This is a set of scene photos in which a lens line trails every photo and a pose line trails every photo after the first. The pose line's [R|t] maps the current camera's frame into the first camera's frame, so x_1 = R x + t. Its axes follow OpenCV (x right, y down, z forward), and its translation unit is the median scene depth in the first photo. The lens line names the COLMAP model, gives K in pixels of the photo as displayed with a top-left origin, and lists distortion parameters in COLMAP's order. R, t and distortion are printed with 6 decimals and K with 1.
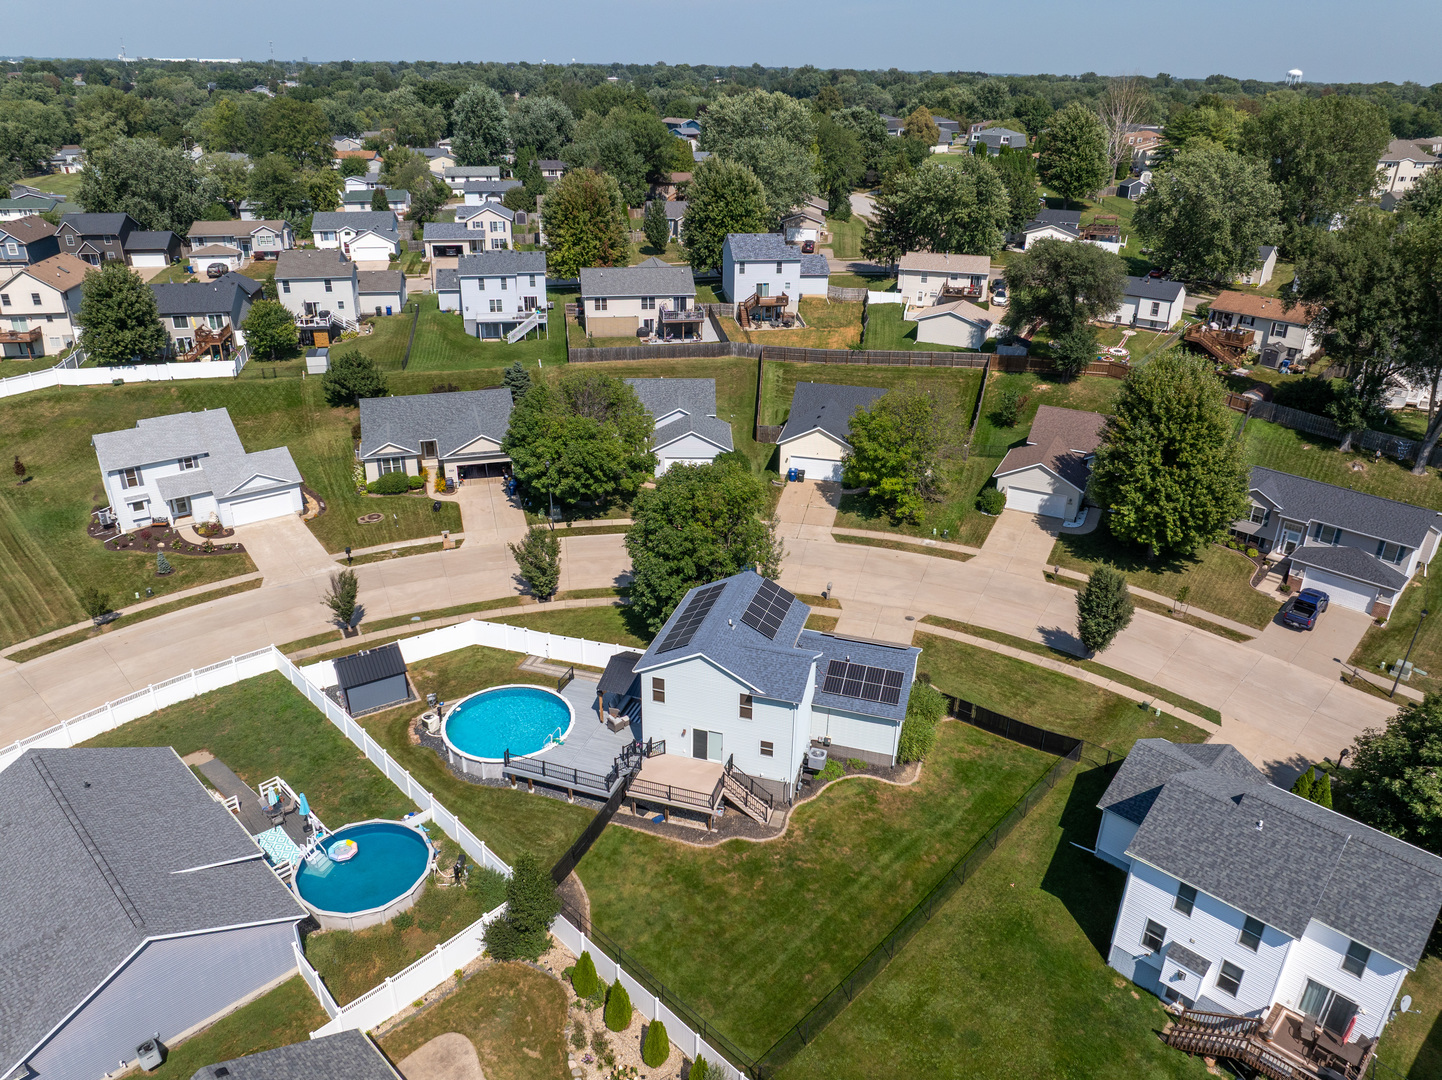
lens RADIAL K [[1006.8, 0, 723.6], [0, 1006.8, 543.8], [0, 0, 1]] dist [-0.026128, -0.007176]
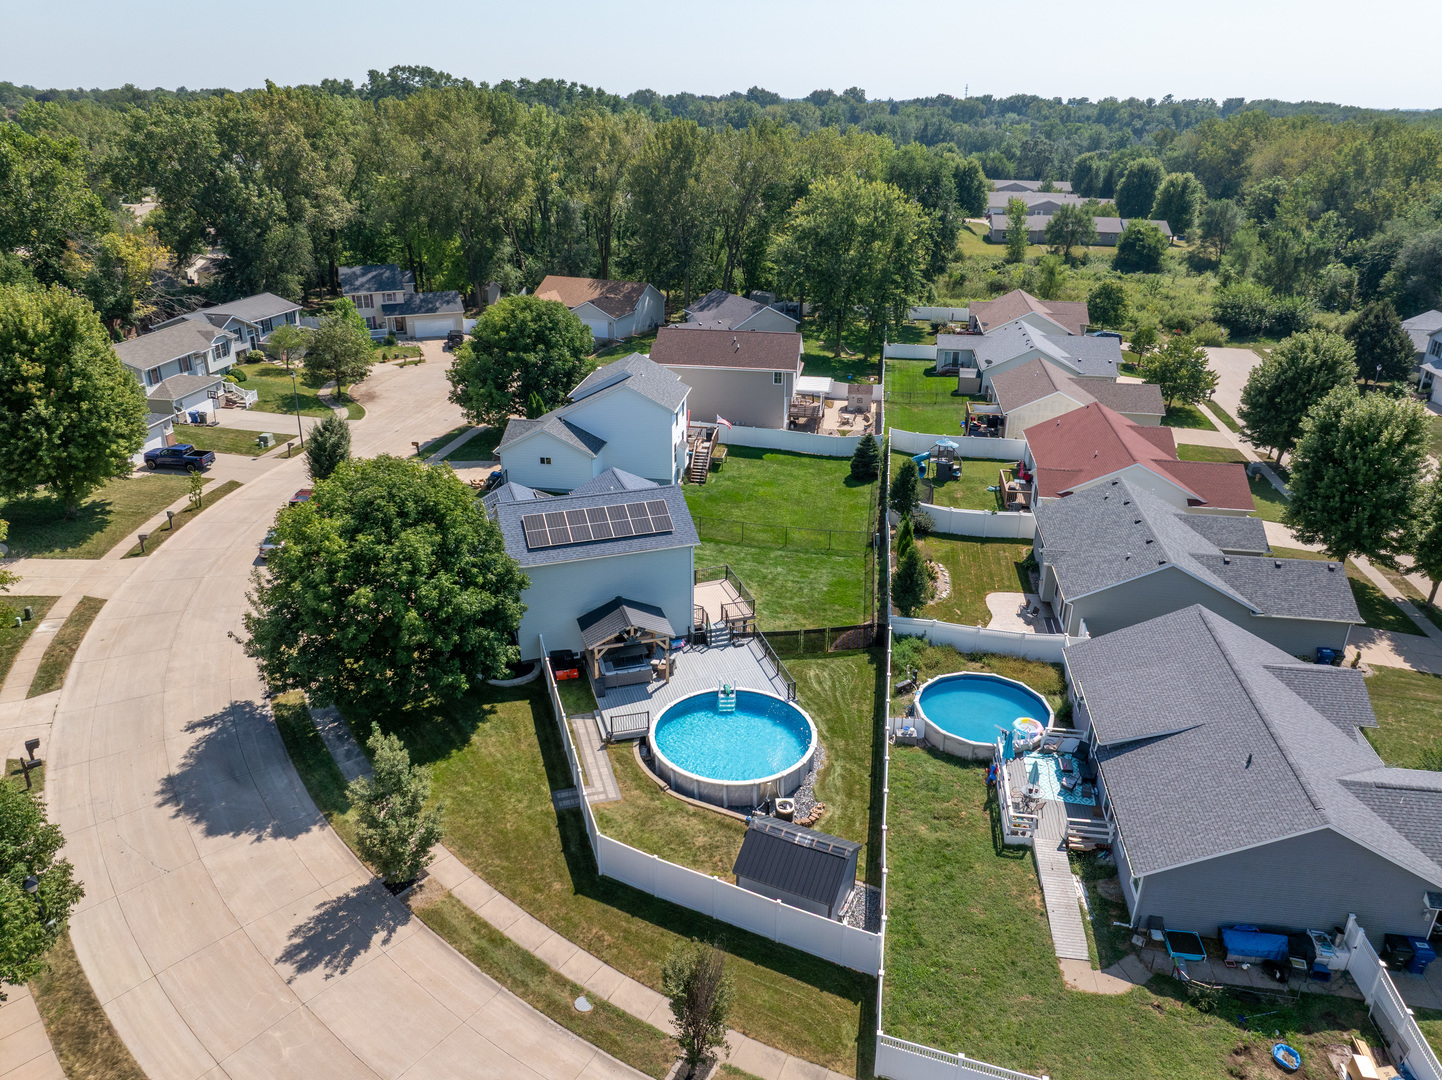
lens RADIAL K [[1006.8, 0, 721.4], [0, 1006.8, 538.7], [0, 0, 1]] dist [-0.026128, -0.007176]
pose [[-0.583868, -0.344546, 0.735110, -0.587995], [0.333057, 0.724117, 0.603926, -0.329515], [-0.740386, 0.597447, -0.308035, 0.929304]]
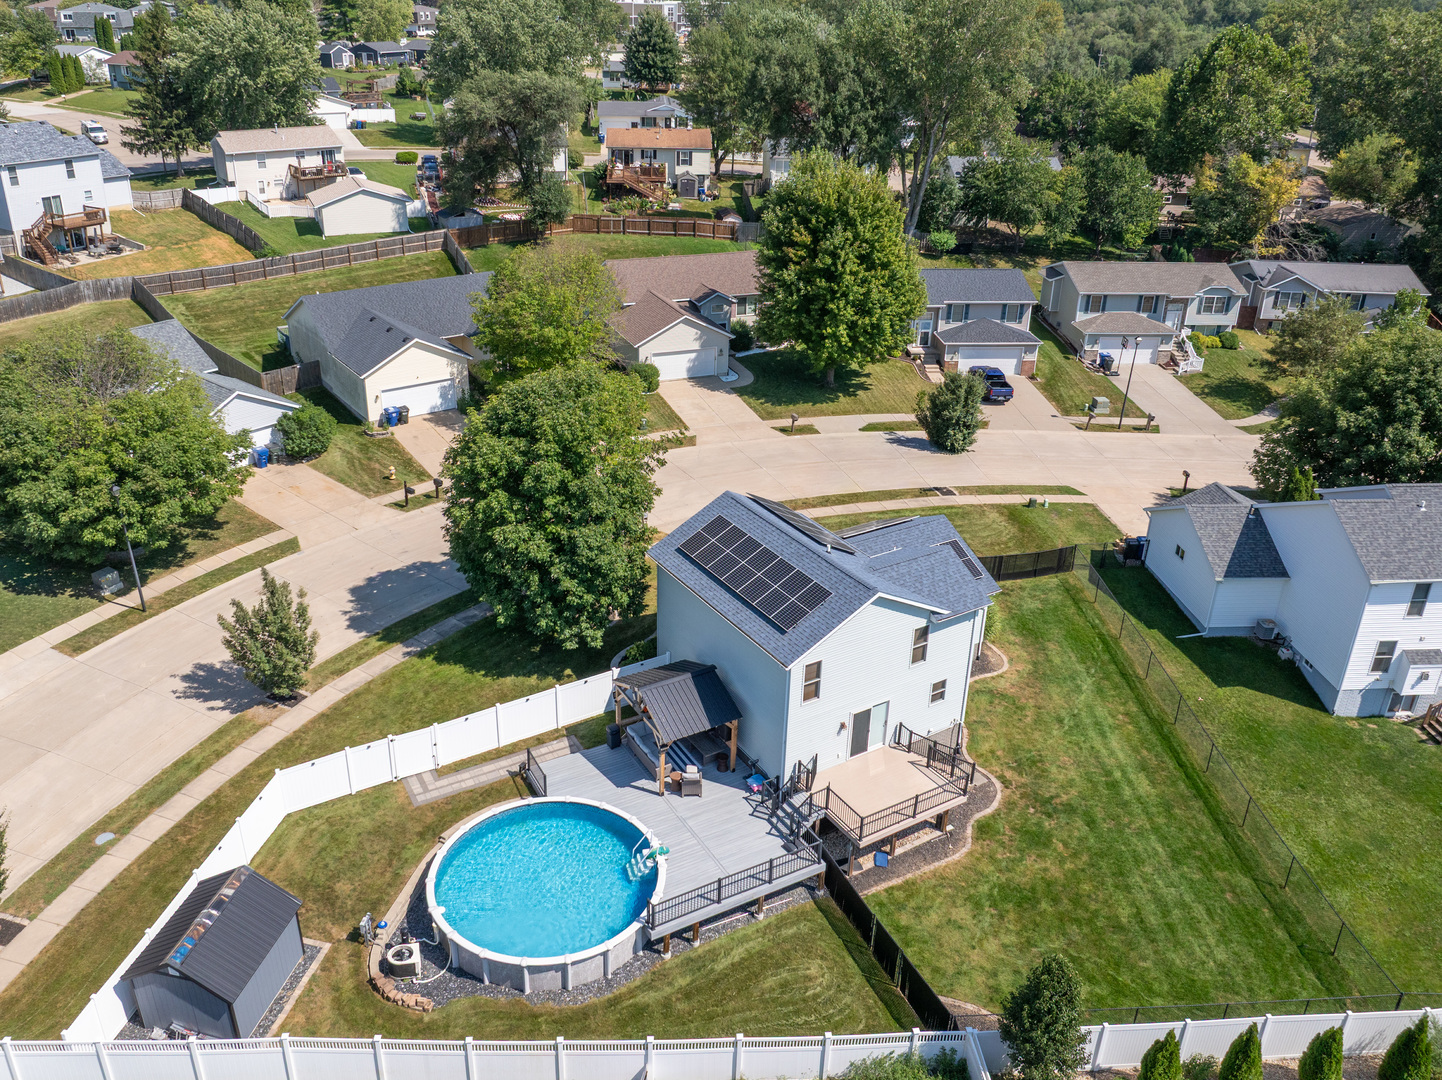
lens RADIAL K [[1153.1, 0, 697.6], [0, 1153.1, 505.2], [0, 0, 1]] dist [-0.039242, -0.001161]
pose [[0.668218, -0.311509, 0.675609, -0.419647], [0.313246, 0.941504, 0.124289, -0.054254], [-0.674805, 0.128579, 0.726708, 0.366271]]
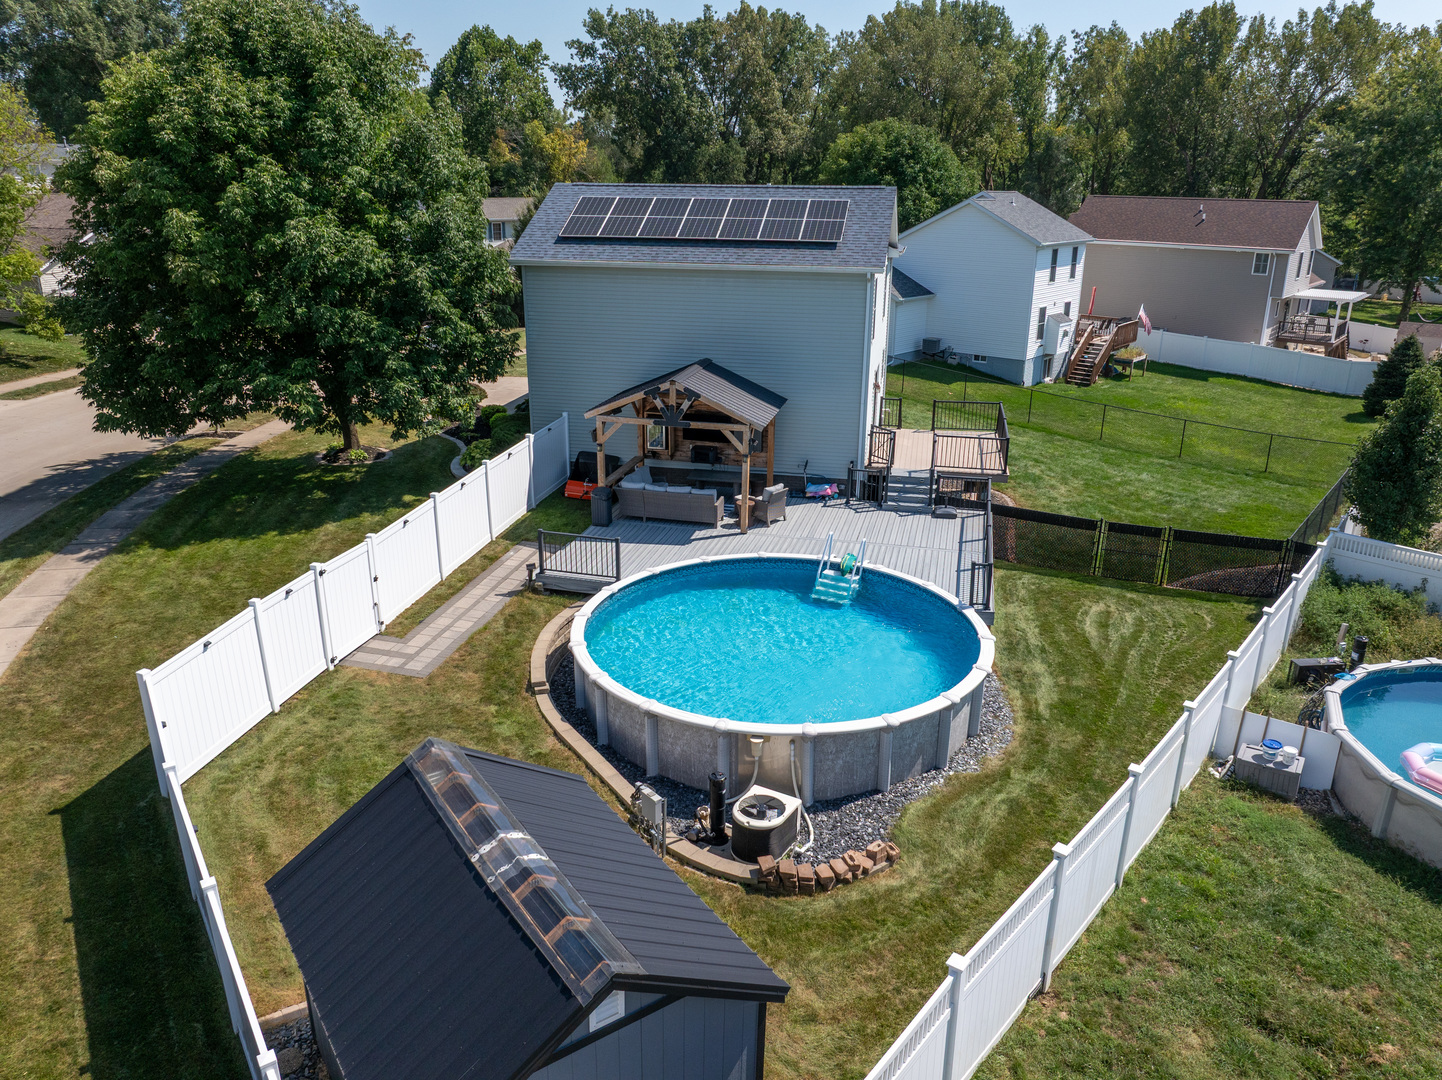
lens RADIAL K [[1006.8, 0, 729.9], [0, 1006.8, 545.1], [0, 0, 1]] dist [-0.026128, -0.007176]
pose [[-0.096255, -0.353060, 0.930636, -0.398262], [0.415443, 0.835393, 0.359896, 0.028056], [-0.904512, 0.421268, 0.066265, 0.788125]]
